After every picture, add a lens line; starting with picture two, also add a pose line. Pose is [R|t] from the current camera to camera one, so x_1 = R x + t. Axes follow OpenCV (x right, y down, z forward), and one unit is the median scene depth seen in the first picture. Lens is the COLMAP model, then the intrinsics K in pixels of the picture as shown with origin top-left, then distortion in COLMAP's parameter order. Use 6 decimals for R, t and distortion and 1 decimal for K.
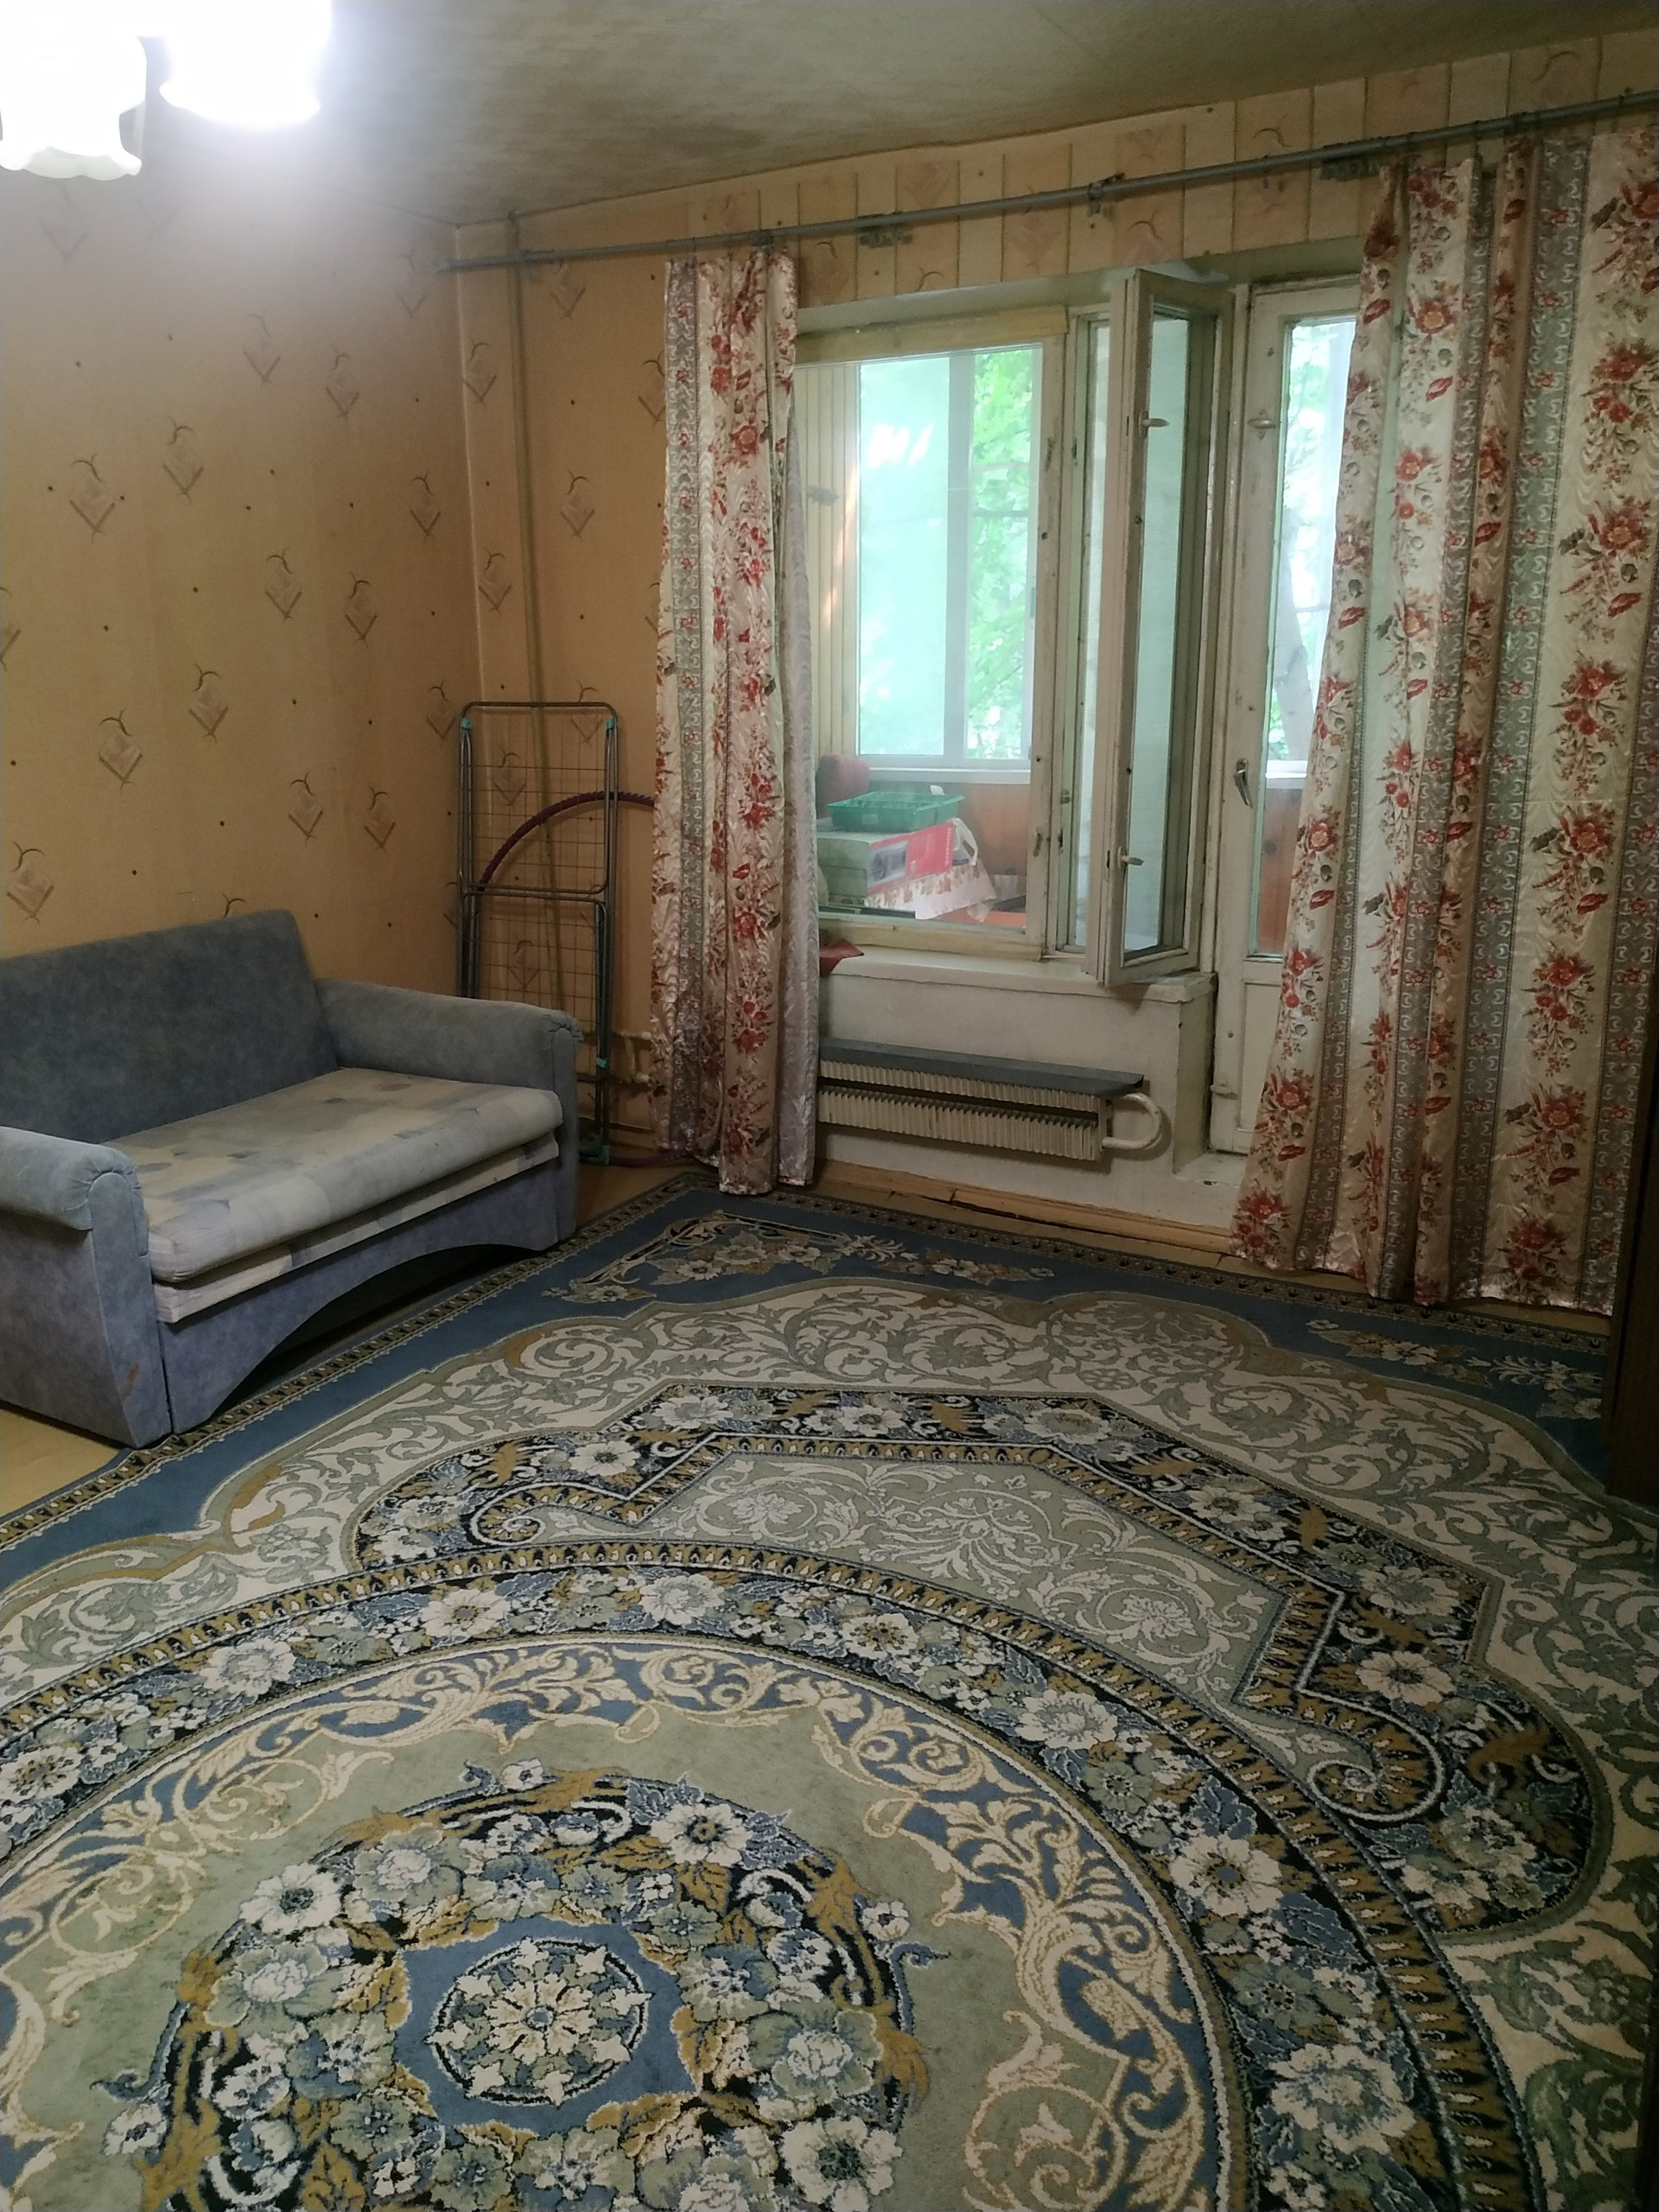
lens RADIAL K [[1619.4, 0, 807.5], [0, 1619.4, 1095.9], [0, 0, 1]] dist [0.009345, -0.018581]
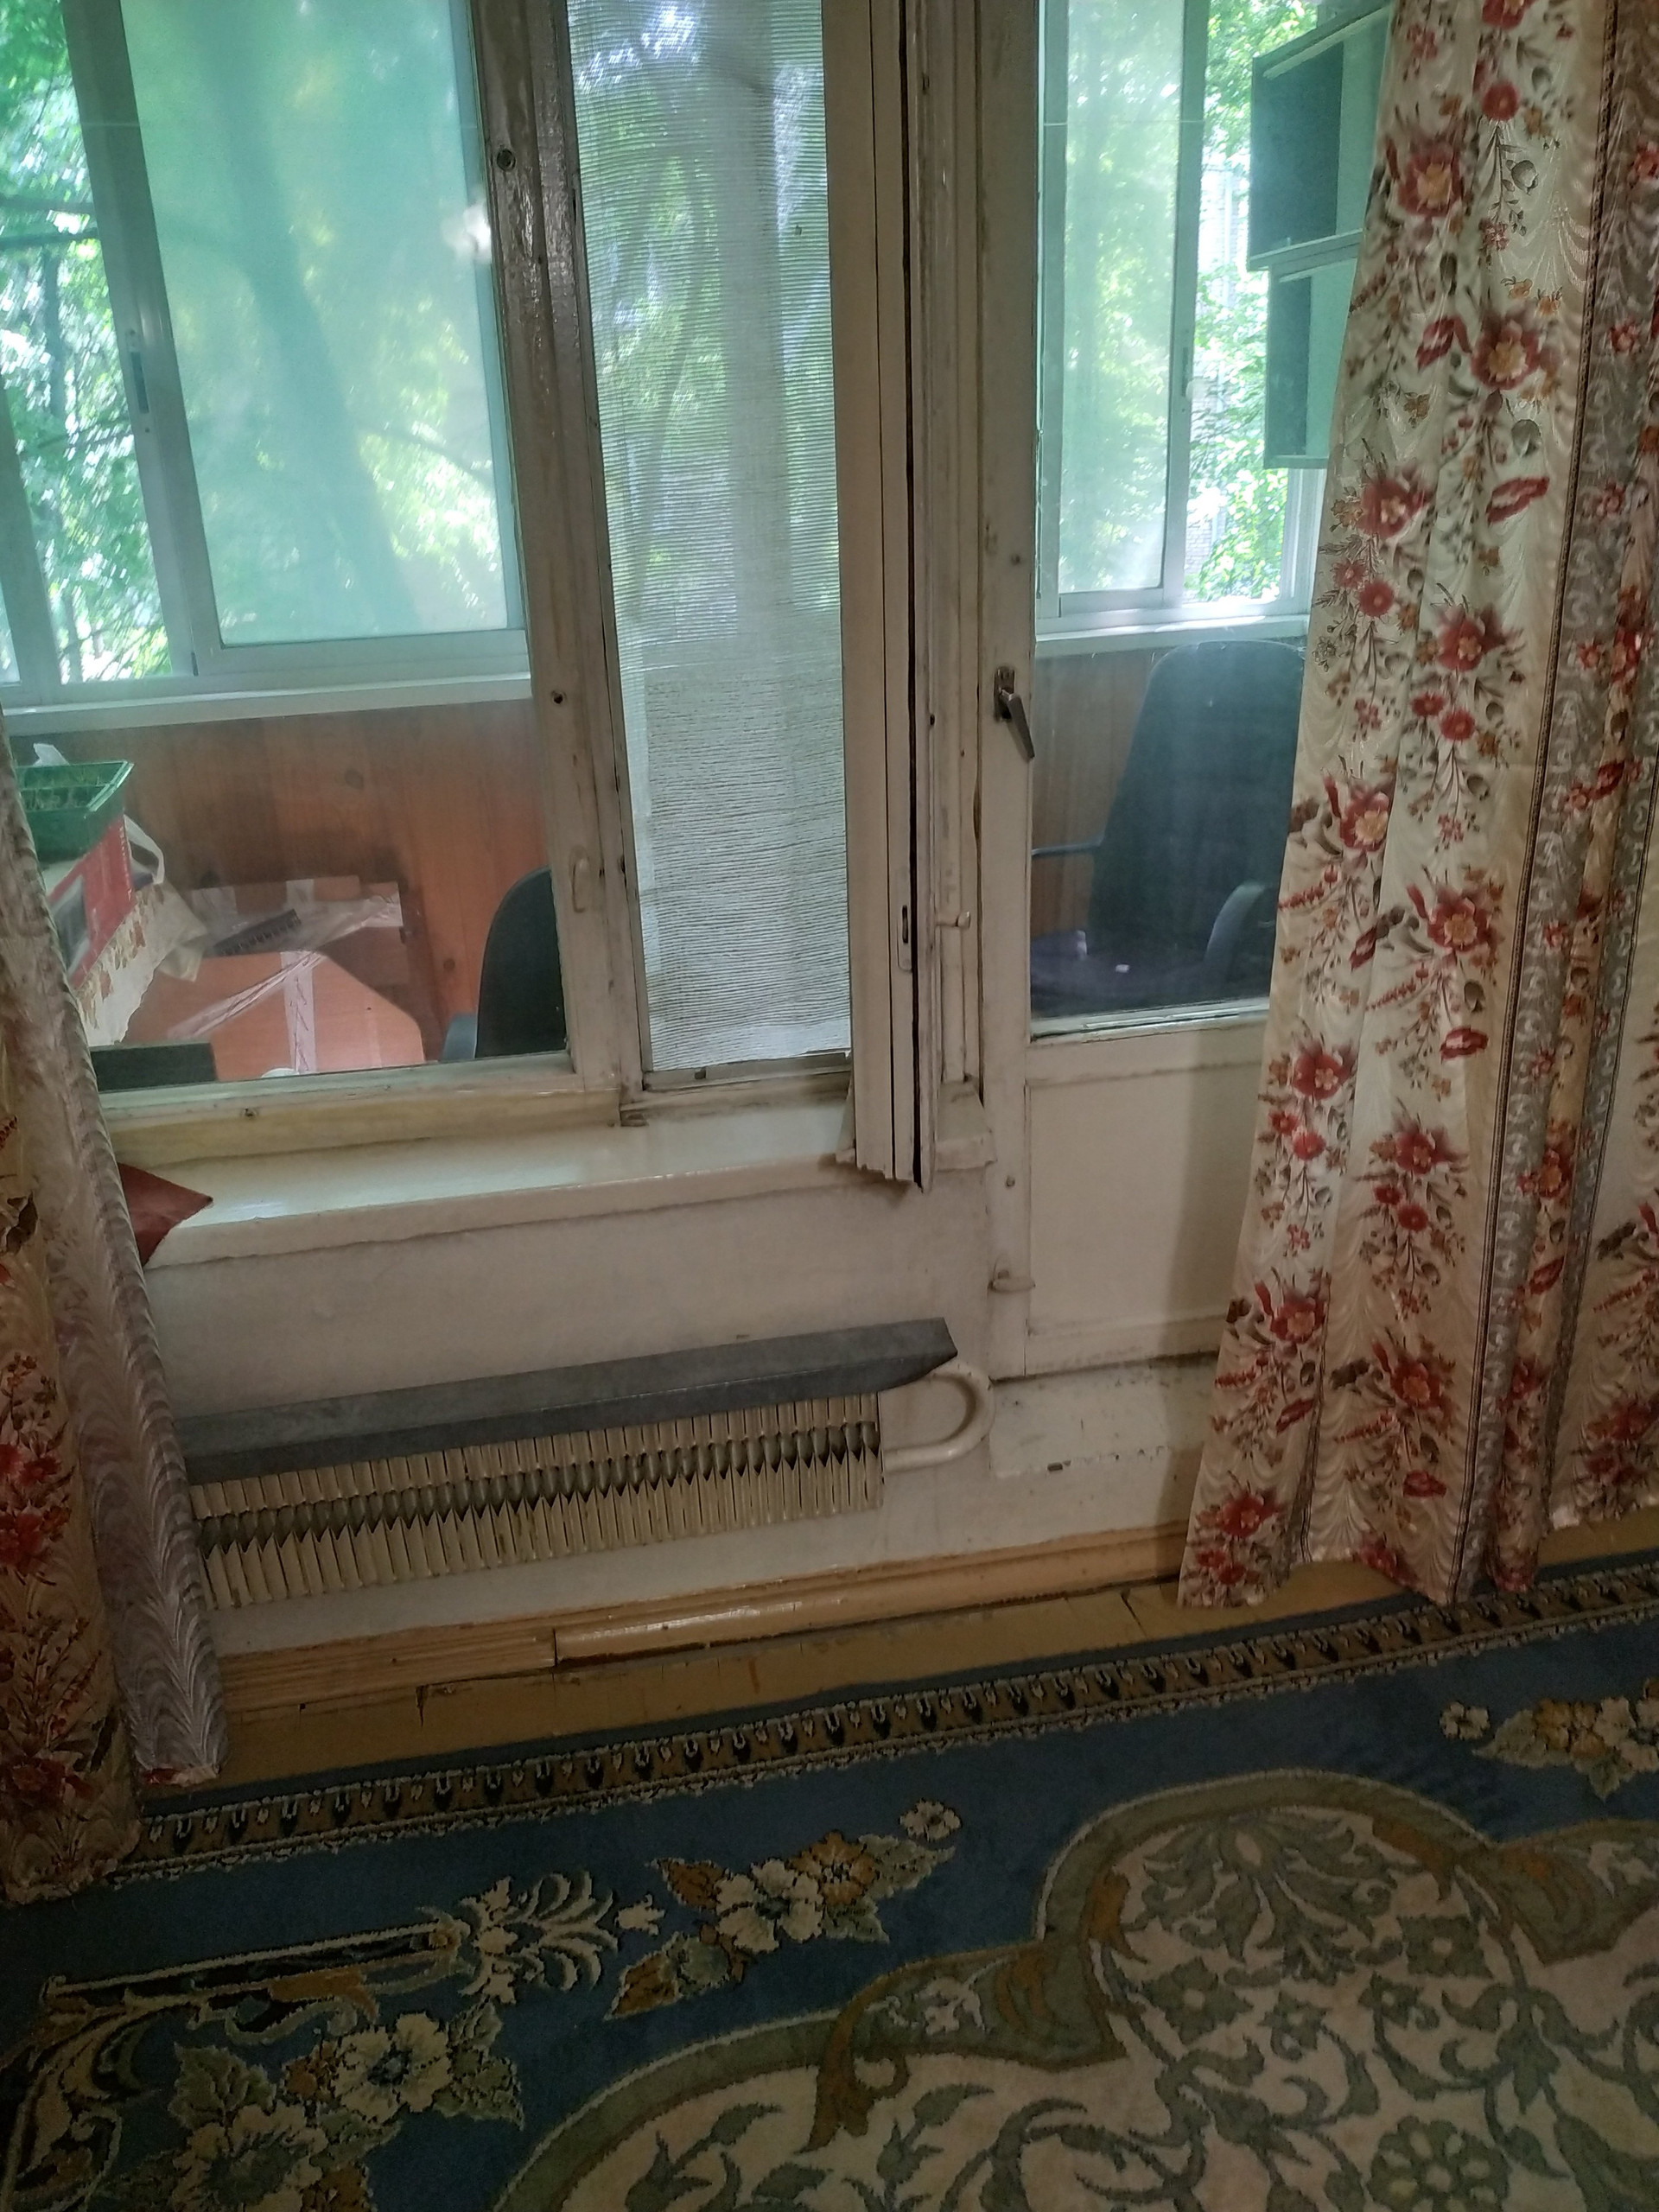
lens RADIAL K [[1619.4, 0, 857.3], [0, 1619.4, 1100.5], [0, 0, 1]] dist [0.009345, -0.018581]
pose [[0.753925, -0.250290, 0.607415, -0.105913], [0.196409, 0.968168, 0.155158, -0.174789], [-0.626914, 0.002324, 0.779085, 0.683309]]
